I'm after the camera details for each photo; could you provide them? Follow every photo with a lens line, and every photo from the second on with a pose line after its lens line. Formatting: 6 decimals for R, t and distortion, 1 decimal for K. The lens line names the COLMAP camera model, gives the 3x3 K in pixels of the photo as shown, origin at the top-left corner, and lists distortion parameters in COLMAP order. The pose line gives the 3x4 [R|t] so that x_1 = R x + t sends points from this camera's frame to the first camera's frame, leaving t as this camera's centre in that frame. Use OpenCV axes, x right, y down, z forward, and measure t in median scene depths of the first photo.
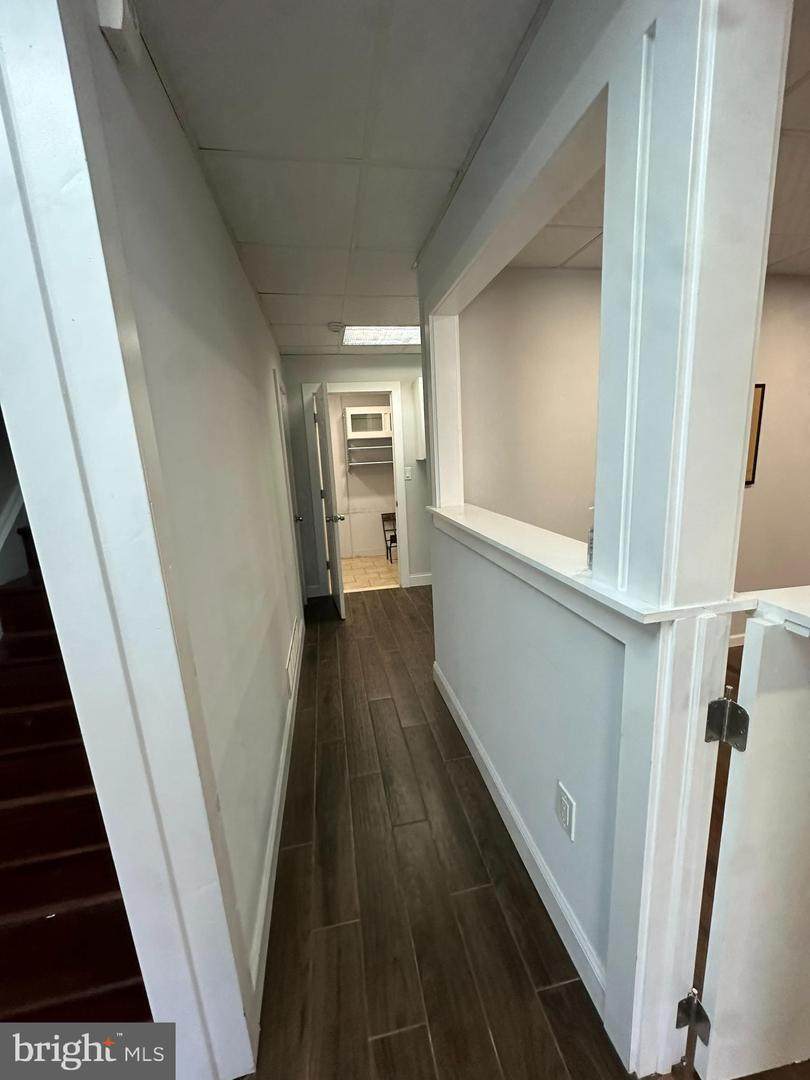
lens RADIAL K [[430.6, 0, 404.8], [0, 430.6, 539.3], [0, 0, 1]] dist [0.000529, 0.000039]
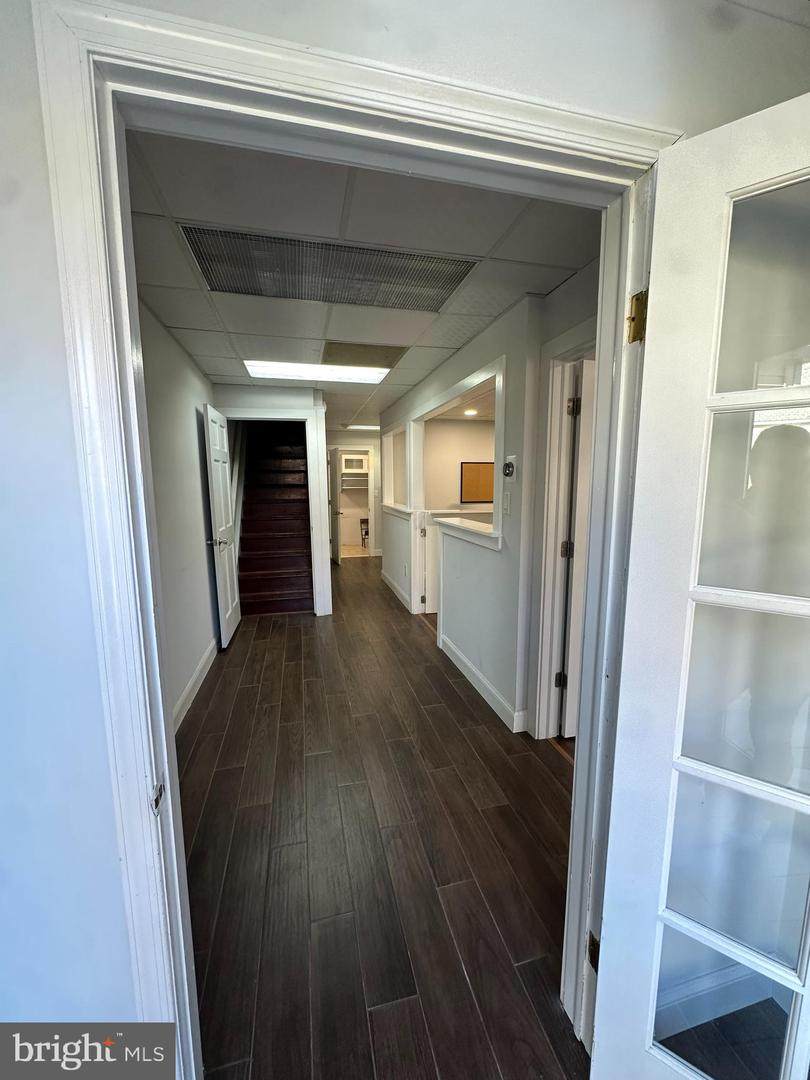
lens RADIAL K [[430.6, 0, 405.7], [0, 430.6, 542.6], [0, 0, 1]] dist [0.000529, 0.000039]
pose [[0.997008, 0.044115, 0.063472, 0.020523], [-0.040178, 0.997266, -0.062024, 0.131962], [-0.066035, 0.059288, 0.996054, -0.671718]]
